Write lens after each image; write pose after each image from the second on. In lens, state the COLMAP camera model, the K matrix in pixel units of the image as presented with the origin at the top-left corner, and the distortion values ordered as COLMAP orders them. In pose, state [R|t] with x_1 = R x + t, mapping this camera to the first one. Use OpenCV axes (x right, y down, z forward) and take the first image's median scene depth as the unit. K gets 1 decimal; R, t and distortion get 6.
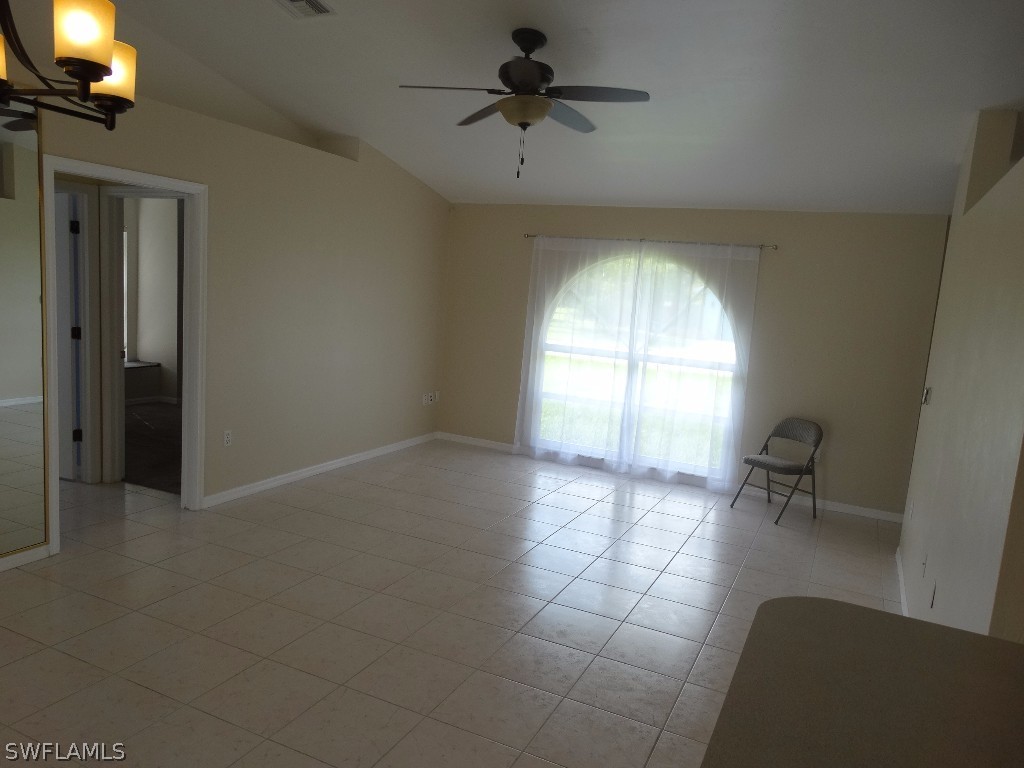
lens RADIAL K [[732.4, 0, 503.1], [0, 732.4, 386.8], [0, 0, 1]] dist [0.010803, 0.009775]
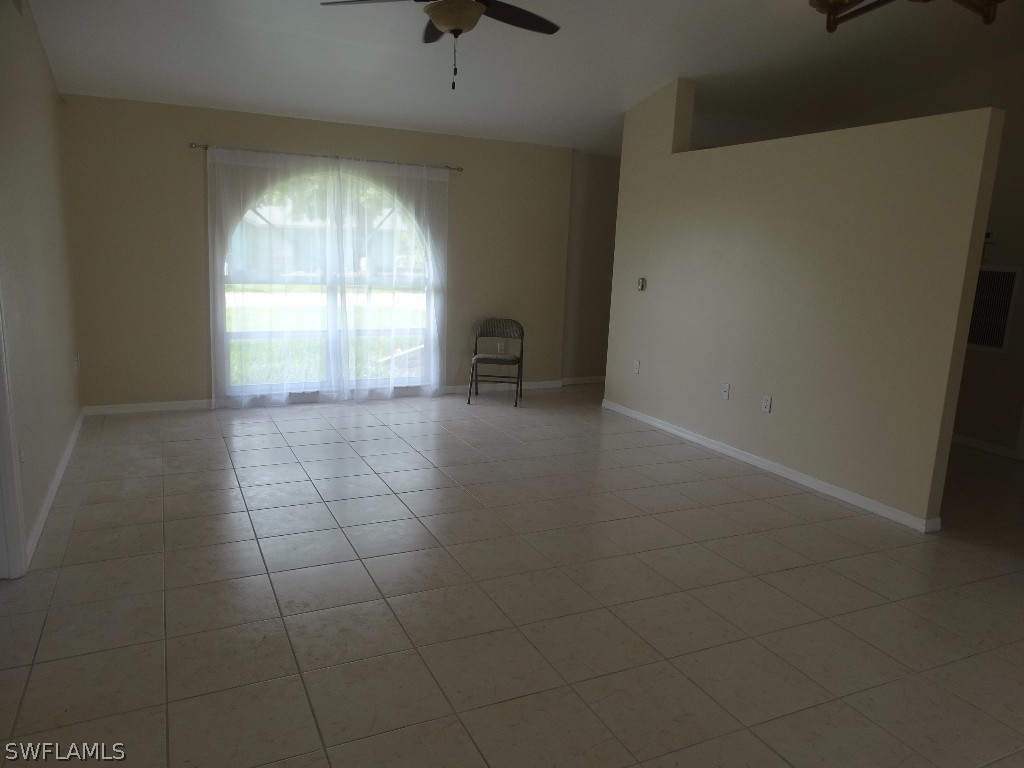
lens RADIAL K [[732.4, 0, 511.0], [0, 732.4, 380.2], [0, 0, 1]] dist [0.010803, 0.009775]
pose [[0.614709, -0.193369, 0.764684, -0.450499], [0.118001, 0.981118, 0.153242, -0.033397], [-0.779878, -0.003966, 0.625919, 0.216167]]
